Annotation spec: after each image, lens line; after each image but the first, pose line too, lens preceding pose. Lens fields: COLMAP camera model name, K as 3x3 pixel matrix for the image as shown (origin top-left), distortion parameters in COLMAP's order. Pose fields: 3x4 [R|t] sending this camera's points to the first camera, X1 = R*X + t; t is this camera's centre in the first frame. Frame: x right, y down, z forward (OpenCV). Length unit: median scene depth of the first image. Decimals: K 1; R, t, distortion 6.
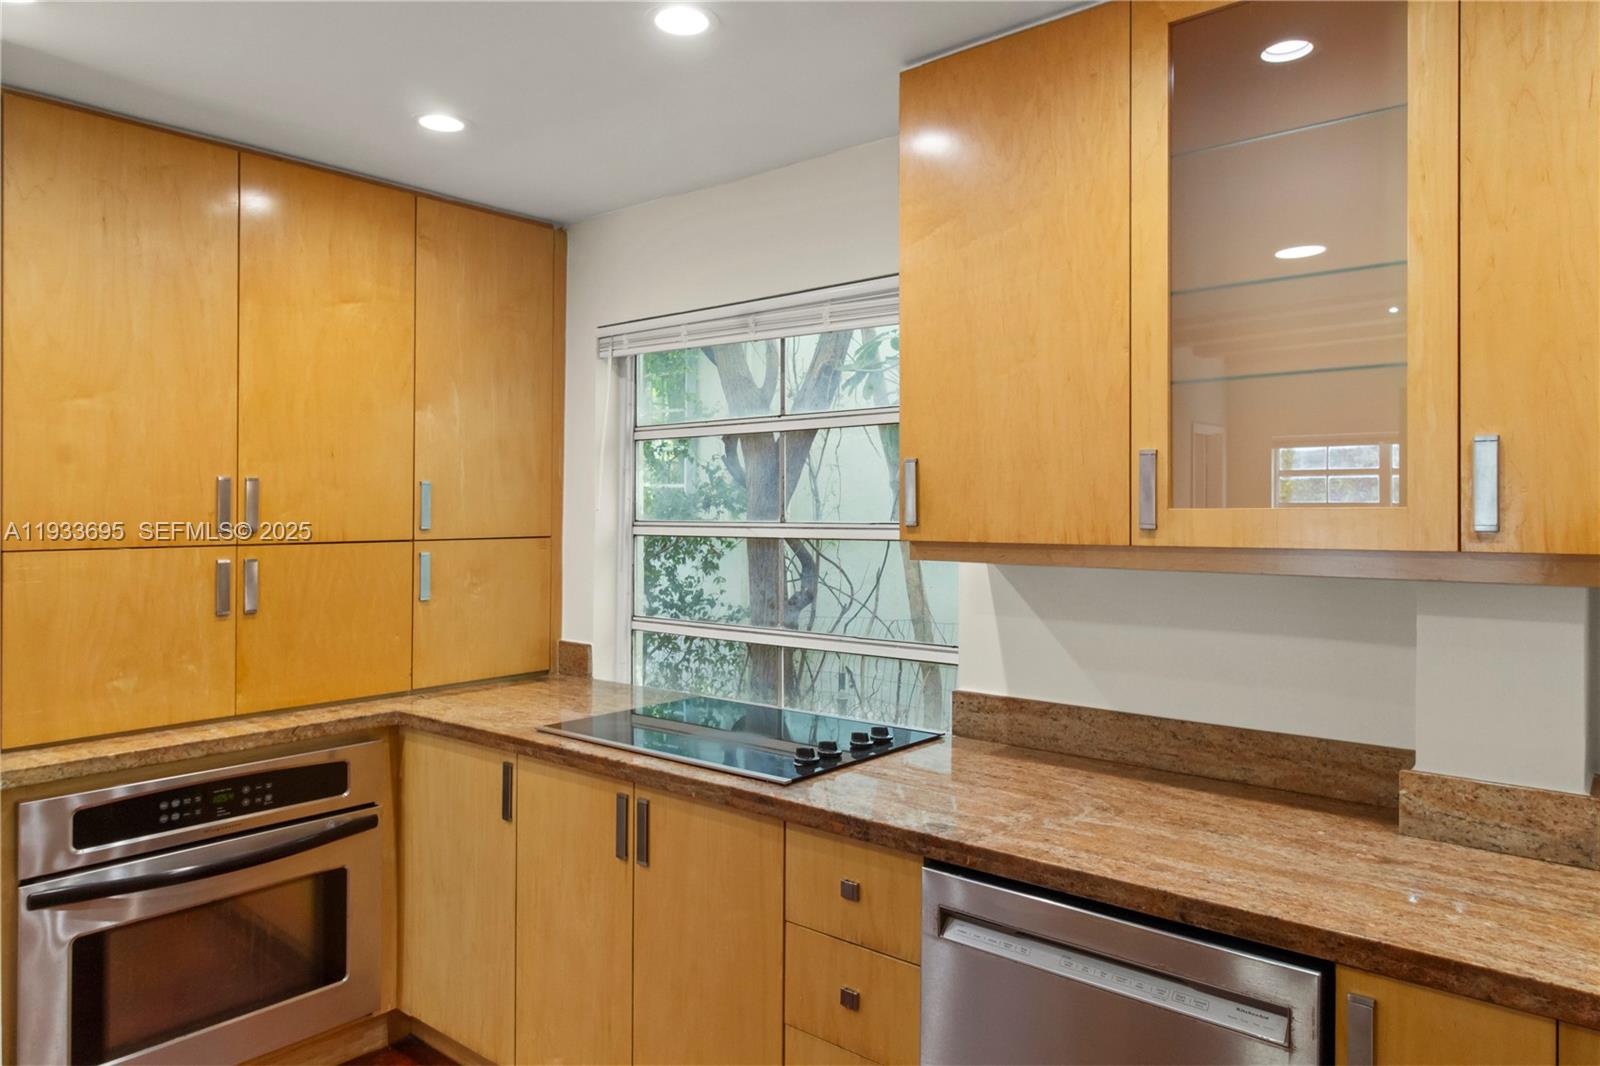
lens RADIAL K [[1039.1, 0, 797.5], [0, 1039.1, 509.7], [0, 0, 1]] dist [-0.001623, 0.000669]
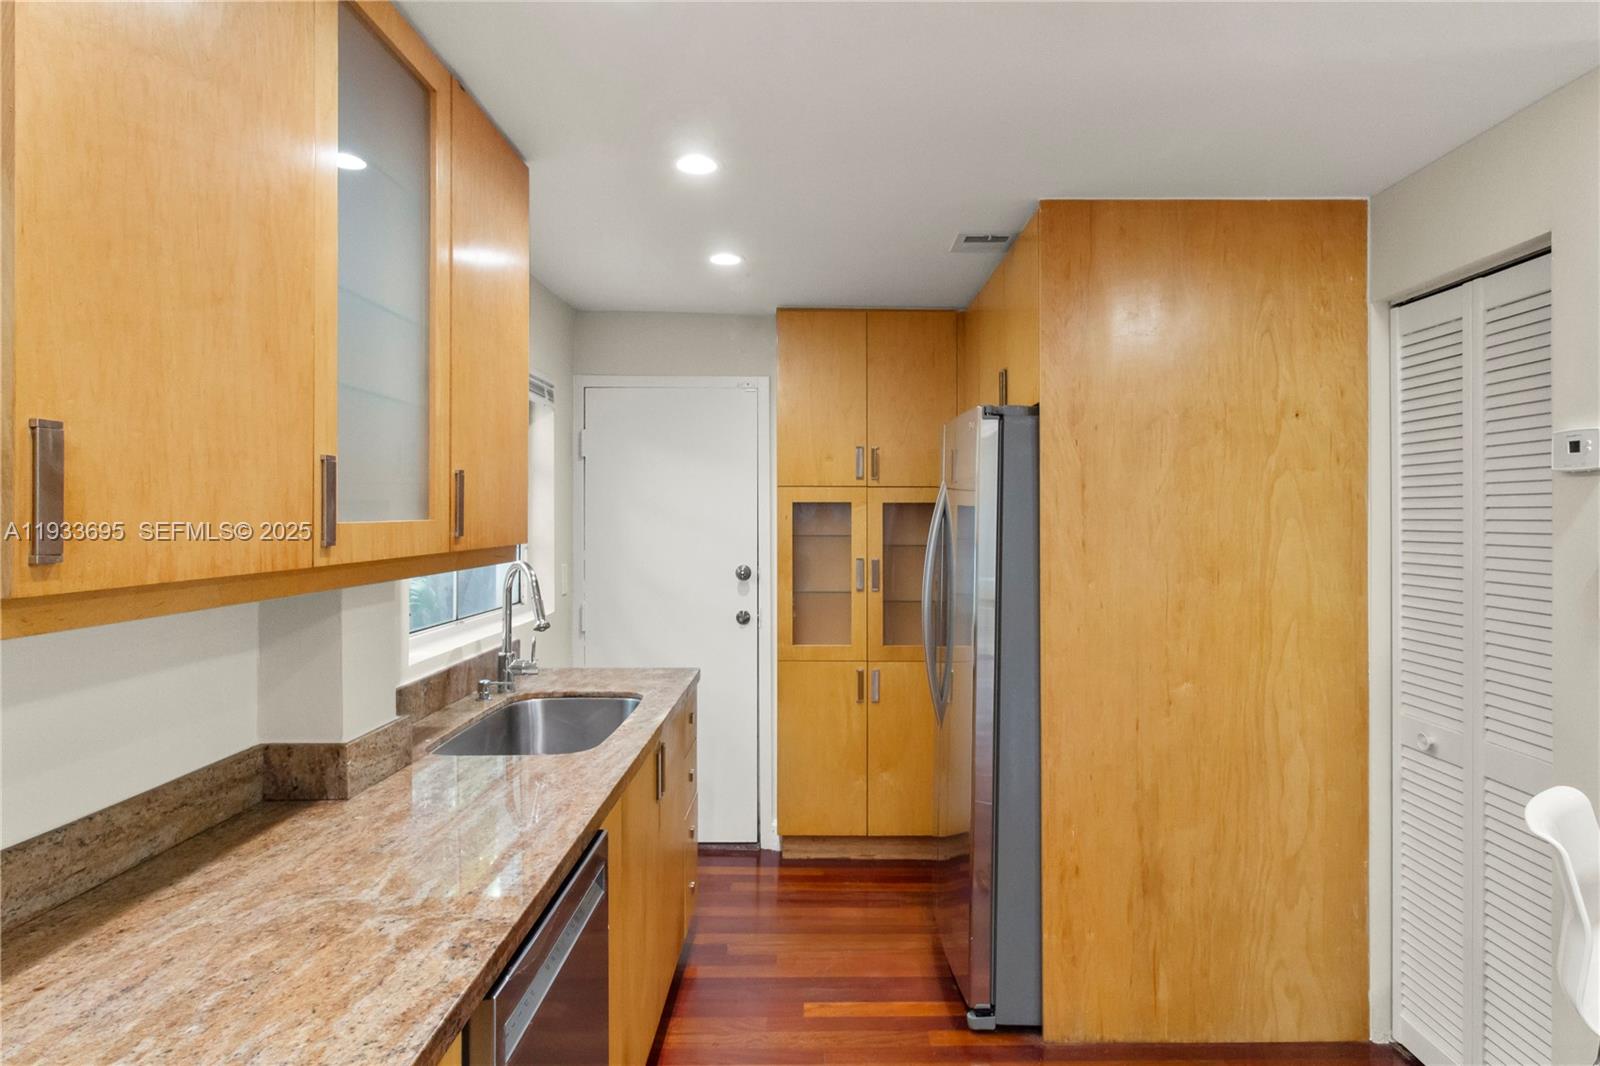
lens RADIAL K [[902.9, 0, 829.7], [0, 902.9, 521.1], [0, 0, 1]] dist [0.002243, 0.000253]
pose [[-0.657212, -0.005053, 0.753689, -0.469554], [0.000719, 0.999973, 0.007330, -0.007479], [-0.753705, 0.005359, -0.657190, 1.089657]]
